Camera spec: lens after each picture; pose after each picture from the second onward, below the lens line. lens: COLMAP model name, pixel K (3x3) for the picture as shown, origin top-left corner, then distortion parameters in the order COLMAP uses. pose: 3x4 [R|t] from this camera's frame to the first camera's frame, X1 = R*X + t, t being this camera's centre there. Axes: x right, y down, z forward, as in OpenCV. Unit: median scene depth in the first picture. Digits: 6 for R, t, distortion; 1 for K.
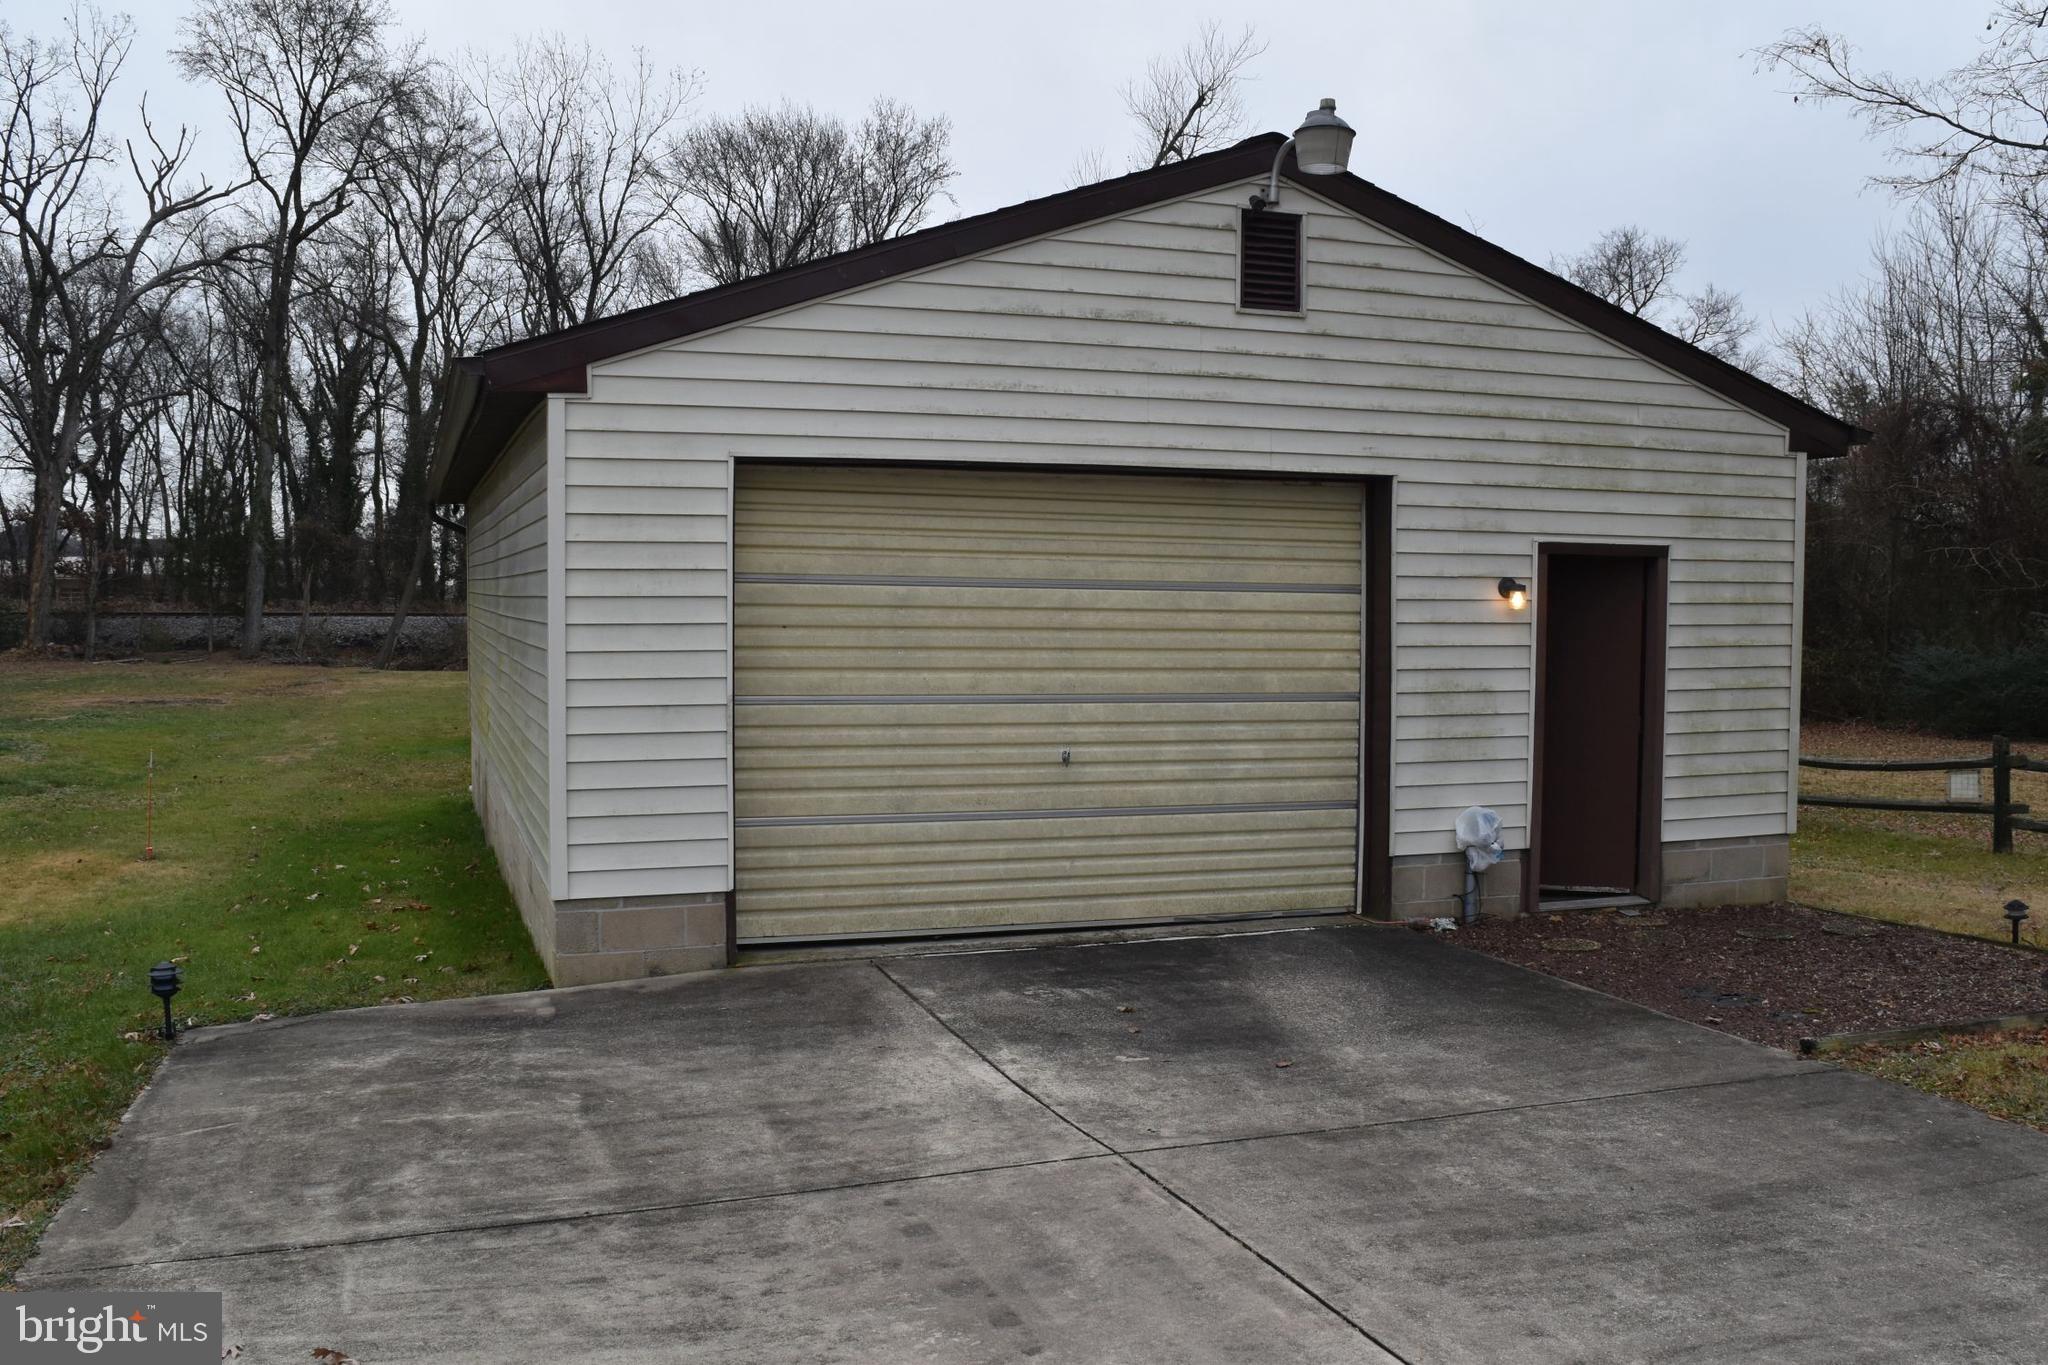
lens RADIAL K [[1844.5, 0, 1024.0], [0, 1844.5, 682.5], [0, 0, 1]] dist [-0.001112, -0.000726]
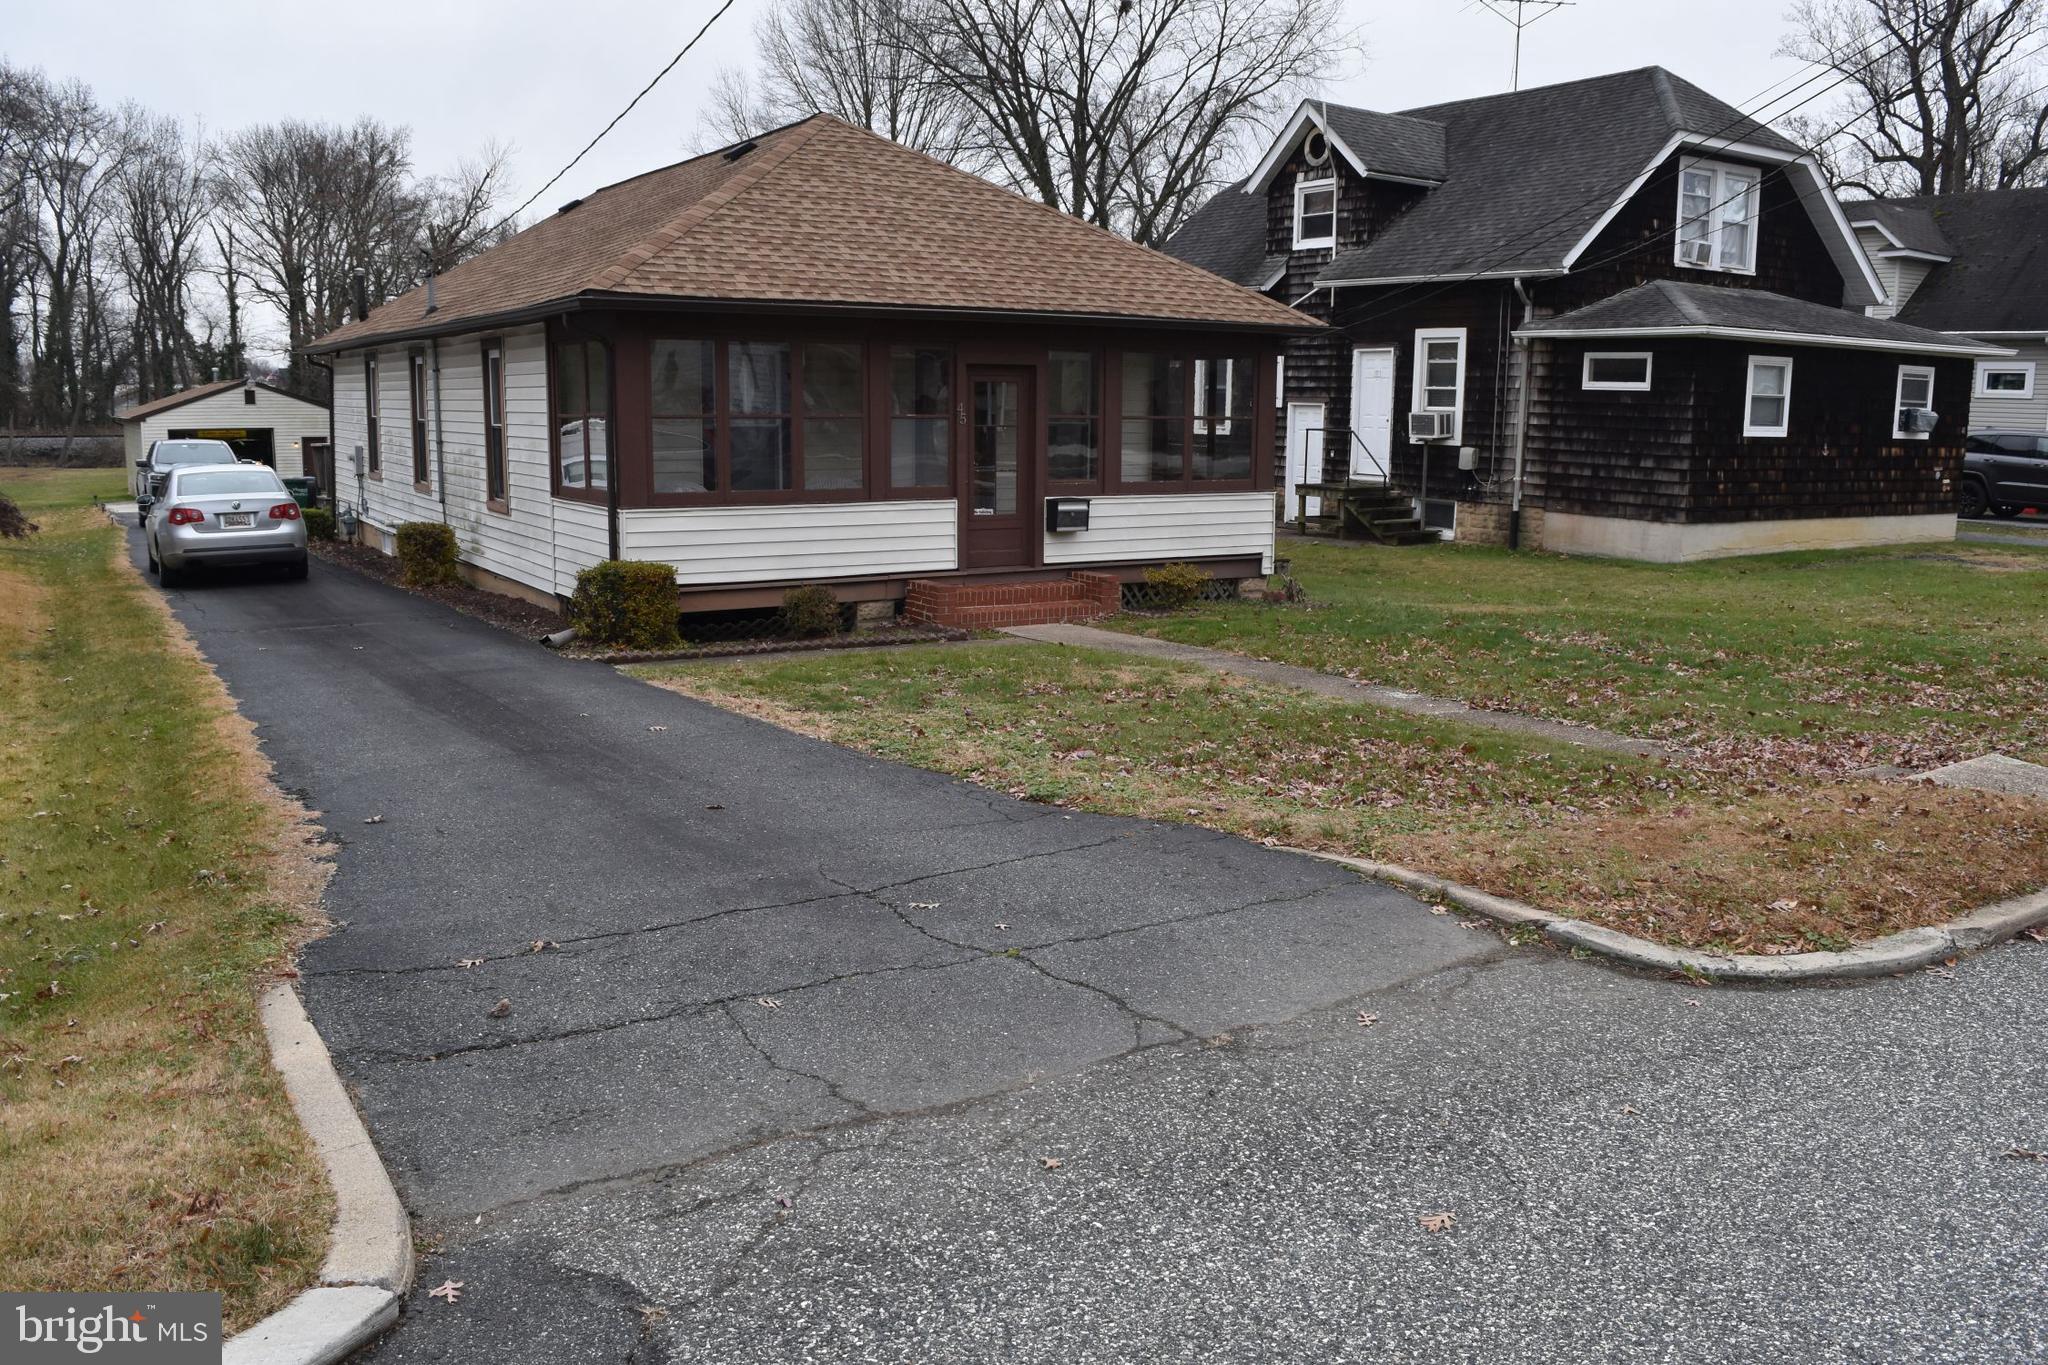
lens RADIAL K [[1592.5, 0, 1024.0], [0, 1592.5, 682.5], [0, 0, 1]] dist [-0.029074, 0.001792]
pose [[0.972854, -0.038042, 0.228273, 0.169553], [0.009351, 0.992053, 0.125473, 0.013351], [-0.231232, -0.119933, 0.965478, -0.602774]]
